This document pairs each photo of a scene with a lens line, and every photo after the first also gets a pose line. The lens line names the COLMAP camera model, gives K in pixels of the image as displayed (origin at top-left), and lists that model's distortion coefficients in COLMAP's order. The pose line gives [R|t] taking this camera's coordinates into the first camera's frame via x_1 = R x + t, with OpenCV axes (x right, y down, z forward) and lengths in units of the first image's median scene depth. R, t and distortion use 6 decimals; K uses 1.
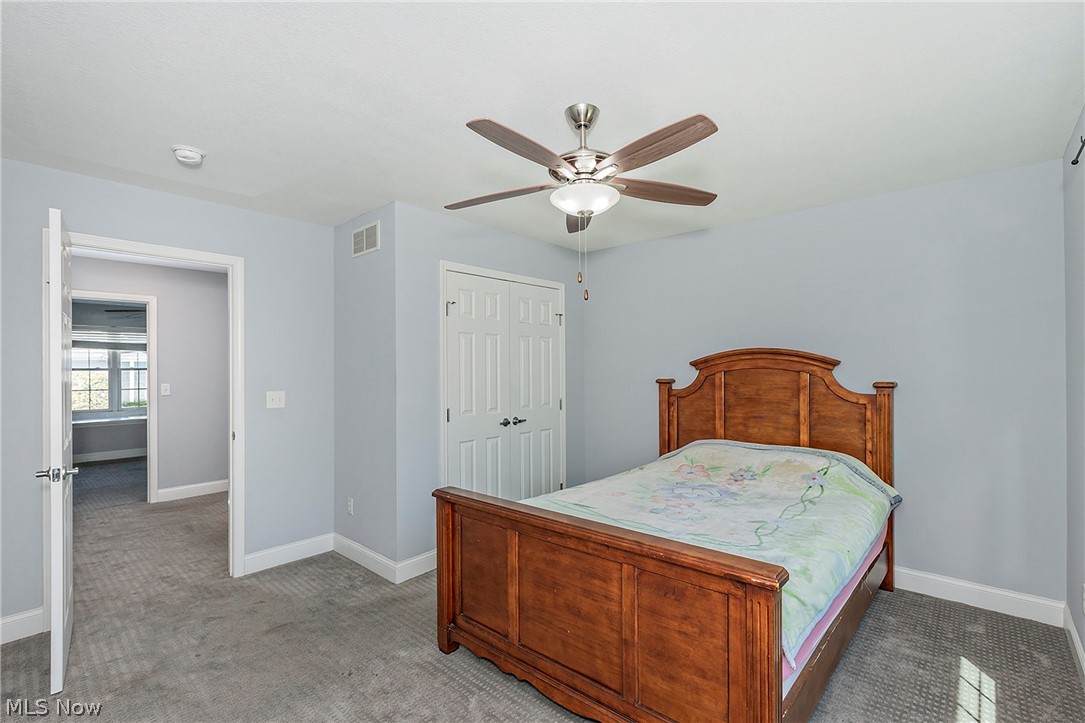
lens RADIAL K [[496.4, 0, 545.0], [0, 496.4, 367.6], [0, 0, 1]] dist [-0.002802, -0.001427]
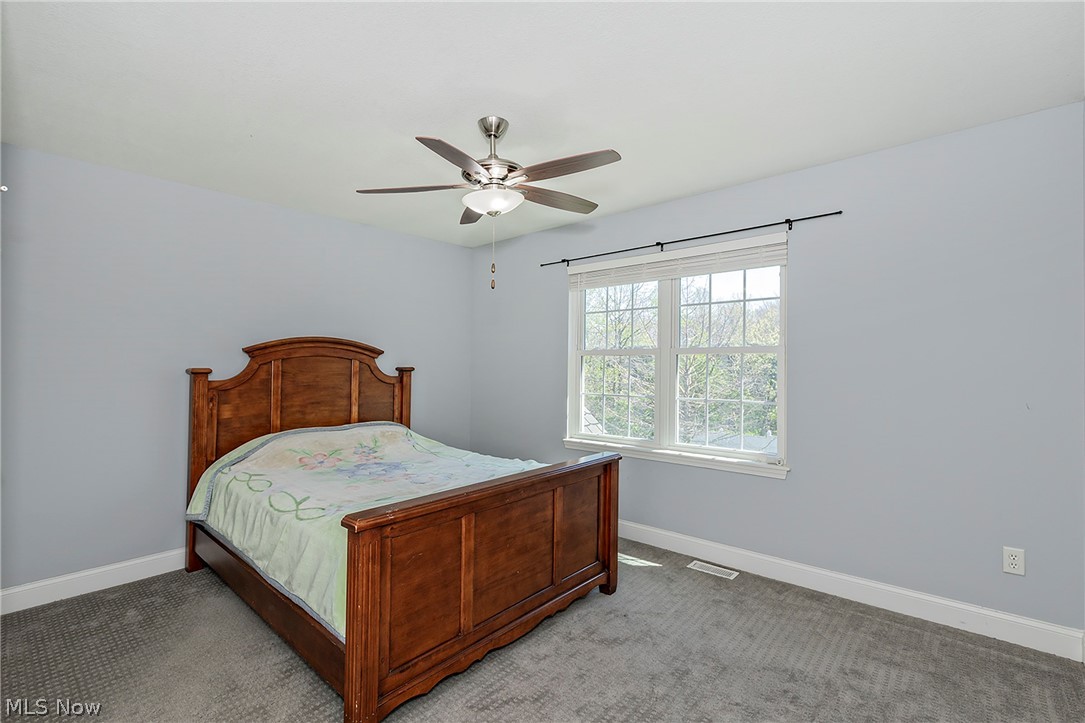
lens RADIAL K [[496.4, 0, 547.4], [0, 496.4, 361.6], [0, 0, 1]] dist [-0.002802, -0.001427]
pose [[-0.007824, 0.010262, 0.999917, -0.654879], [0.005349, 0.999933, -0.010220, 0.027364], [-0.999955, 0.005268, -0.007879, 0.543962]]
